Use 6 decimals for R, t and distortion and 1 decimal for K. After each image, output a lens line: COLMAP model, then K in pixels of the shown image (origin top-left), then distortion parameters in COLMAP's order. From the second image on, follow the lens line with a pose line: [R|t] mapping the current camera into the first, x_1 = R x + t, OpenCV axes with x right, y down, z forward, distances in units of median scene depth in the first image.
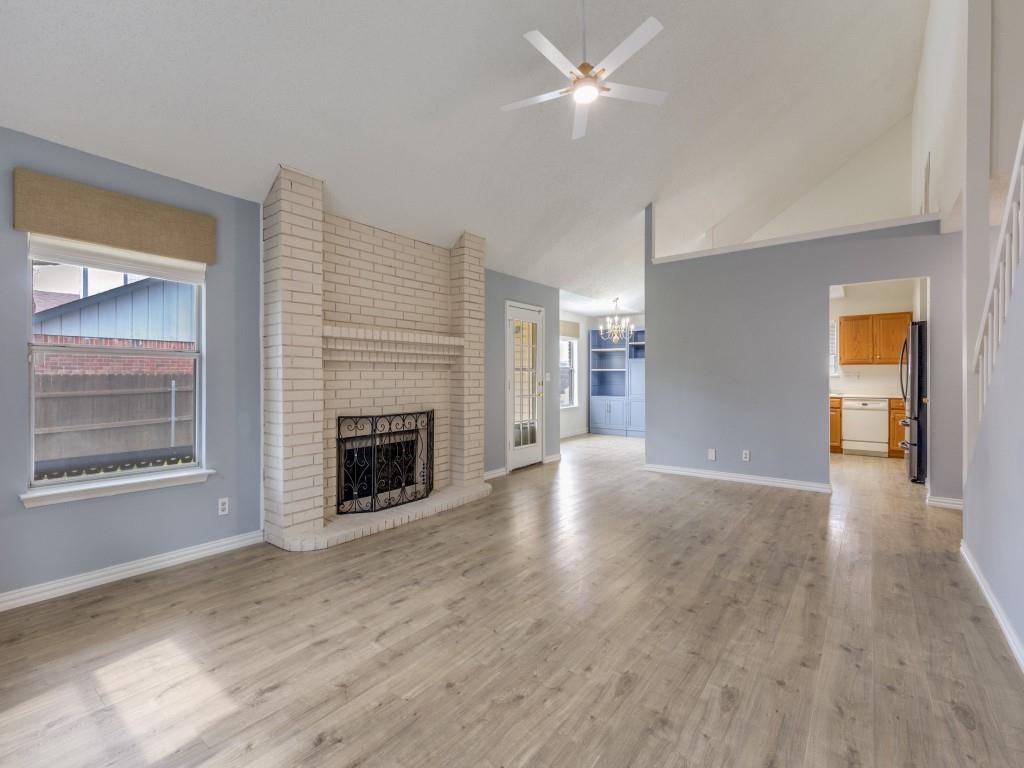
lens RADIAL K [[465.8, 0, 520.7], [0, 465.8, 378.6], [0, 0, 1]] dist [0.002149, 0.000034]
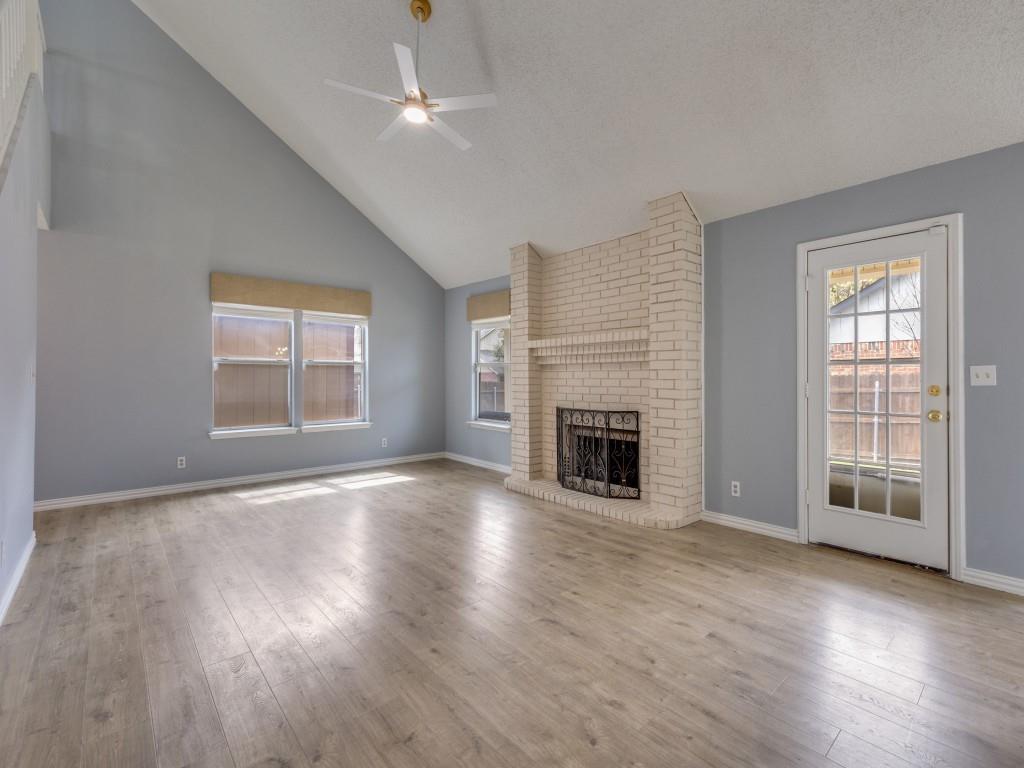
lens RADIAL K [[463.7, 0, 523.2], [0, 463.7, 378.1], [0, 0, 1]] dist [0.010636, 0.000464]
pose [[-0.197605, 0.004342, -0.980272, 0.857977], [-0.002531, 0.999985, 0.004939, -0.004275], [0.980278, 0.003457, -0.197591, 1.092213]]
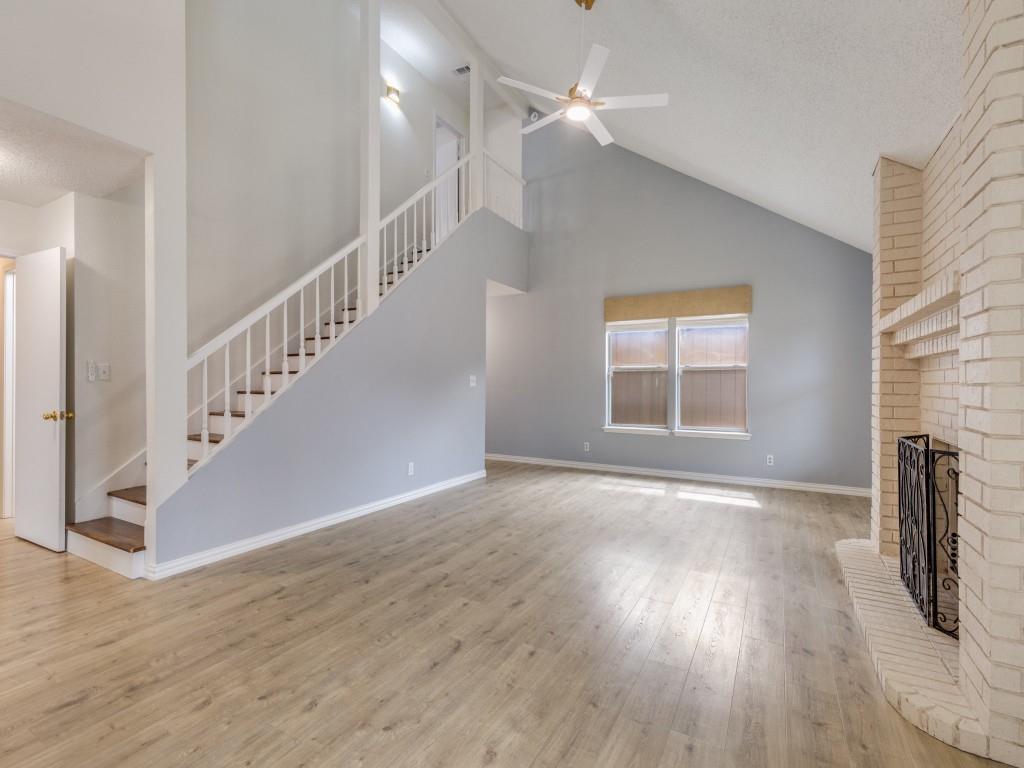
lens RADIAL K [[465.8, 0, 520.7], [0, 465.8, 378.6], [0, 0, 1]] dist [0.002149, 0.000034]
pose [[-0.990120, -0.001829, -0.140208, 0.309968], [-0.000657, 0.999964, -0.008411, 0.002803], [0.140218, -0.008235, -0.990086, 1.528059]]
